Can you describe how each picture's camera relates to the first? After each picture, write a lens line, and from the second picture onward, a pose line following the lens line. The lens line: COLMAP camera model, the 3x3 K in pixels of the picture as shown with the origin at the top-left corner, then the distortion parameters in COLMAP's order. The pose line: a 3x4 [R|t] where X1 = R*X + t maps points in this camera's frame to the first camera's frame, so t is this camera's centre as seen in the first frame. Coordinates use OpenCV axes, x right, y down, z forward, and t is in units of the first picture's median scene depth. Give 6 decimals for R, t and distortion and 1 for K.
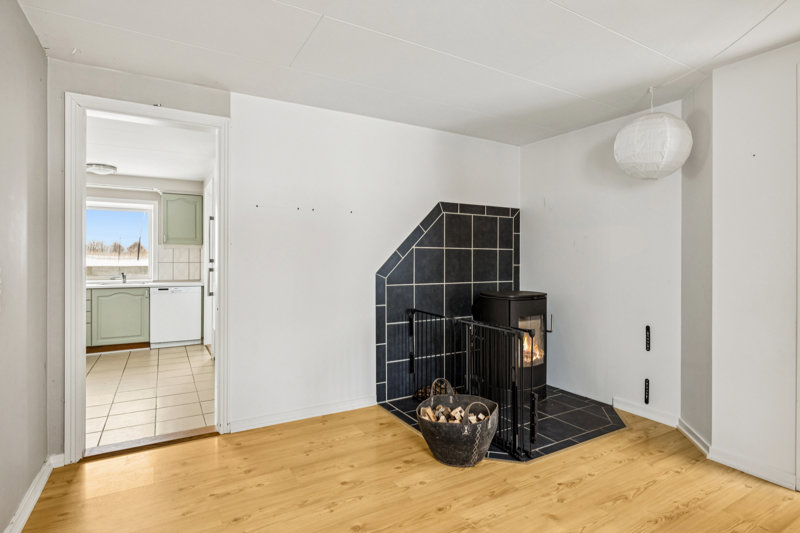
lens RADIAL K [[419.1, 0, 402.5], [0, 419.1, 258.8], [0, 0, 1]] dist [-0.001643, -0.000077]
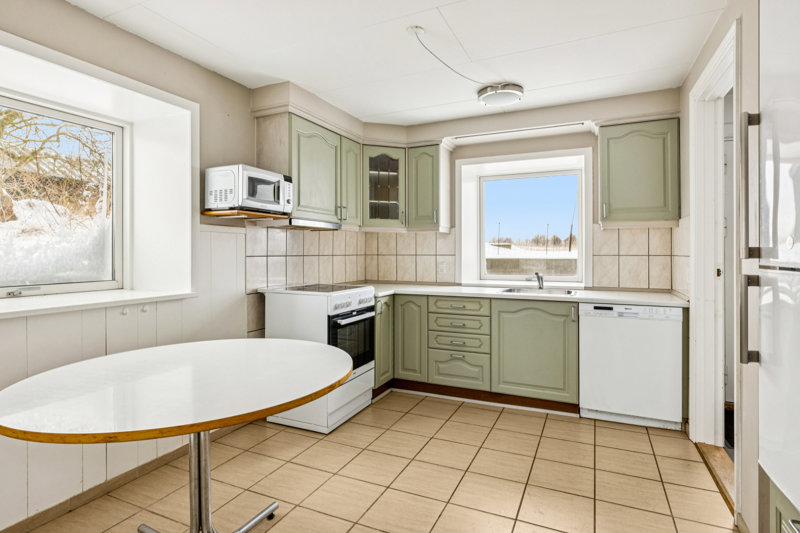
lens RADIAL K [[419.1, 0, 407.2], [0, 419.1, 247.7], [0, 0, 1]] dist [-0.001643, -0.000077]
pose [[0.589329, -0.007231, -0.807861, -0.283551], [0.002376, 0.999971, -0.007217, 0.002115], [0.807890, 0.002334, 0.589329, 0.479968]]
